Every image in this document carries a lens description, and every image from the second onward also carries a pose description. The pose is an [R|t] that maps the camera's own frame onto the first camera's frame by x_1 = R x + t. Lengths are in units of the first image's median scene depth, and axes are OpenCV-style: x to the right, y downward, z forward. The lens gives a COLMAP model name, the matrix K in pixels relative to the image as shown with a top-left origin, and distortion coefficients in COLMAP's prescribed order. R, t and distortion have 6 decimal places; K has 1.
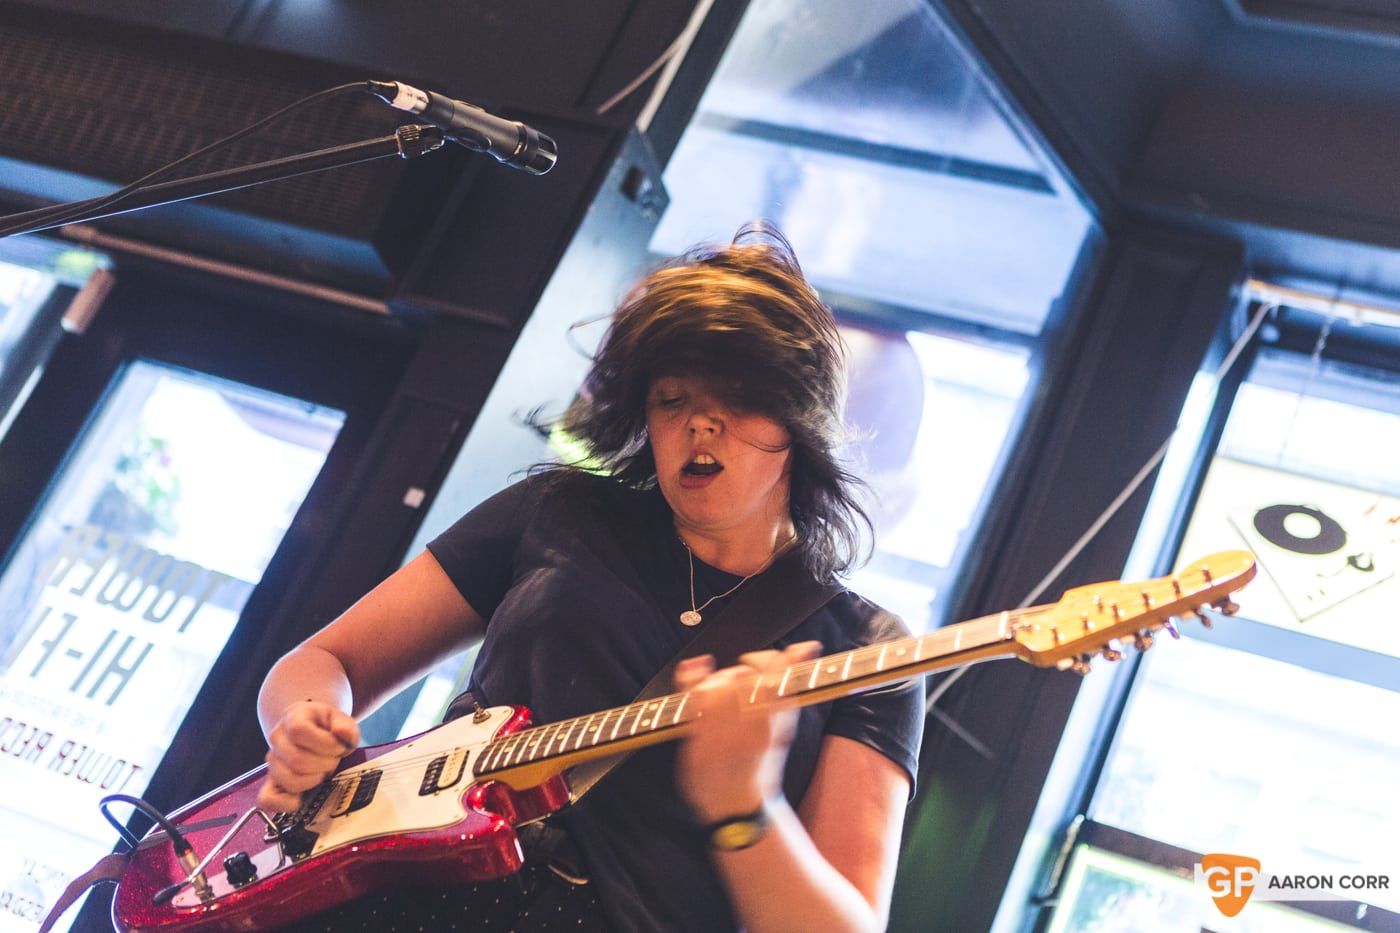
lens RADIAL K [[2242.8, 0, 702.4], [0, 2242.8, 451.4], [0, 0, 1]] dist [-0.040007, -0.057870]
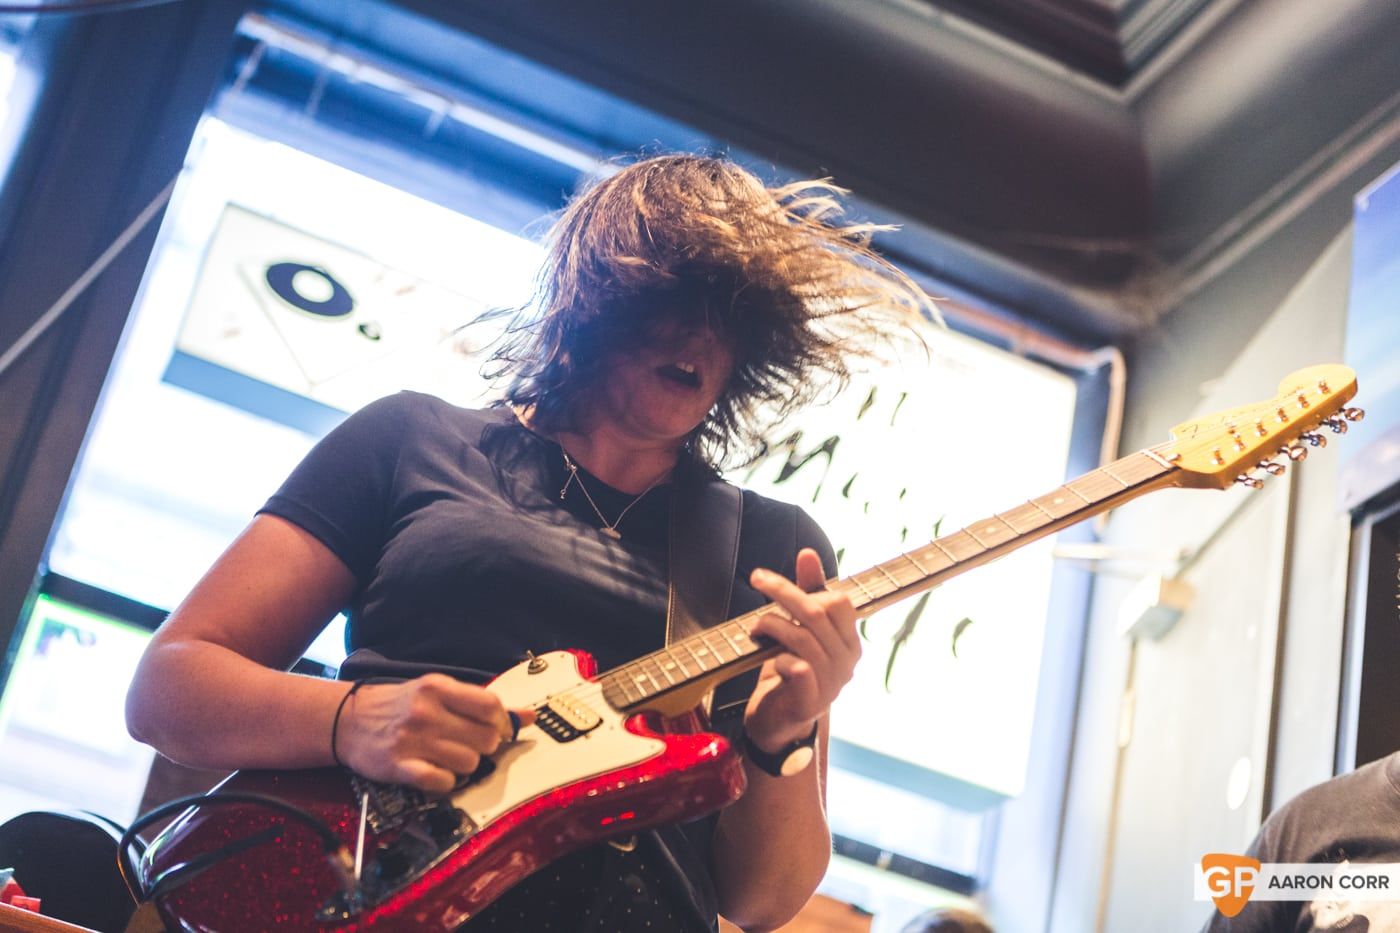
lens RADIAL K [[2242.8, 0, 702.4], [0, 2242.8, 451.4], [0, 0, 1]] dist [-0.040007, -0.057870]
pose [[0.748388, 0.048146, 0.661511, -0.259441], [-0.155485, 0.982305, 0.104412, -0.025948], [-0.644778, -0.180995, 0.742631, 0.138723]]
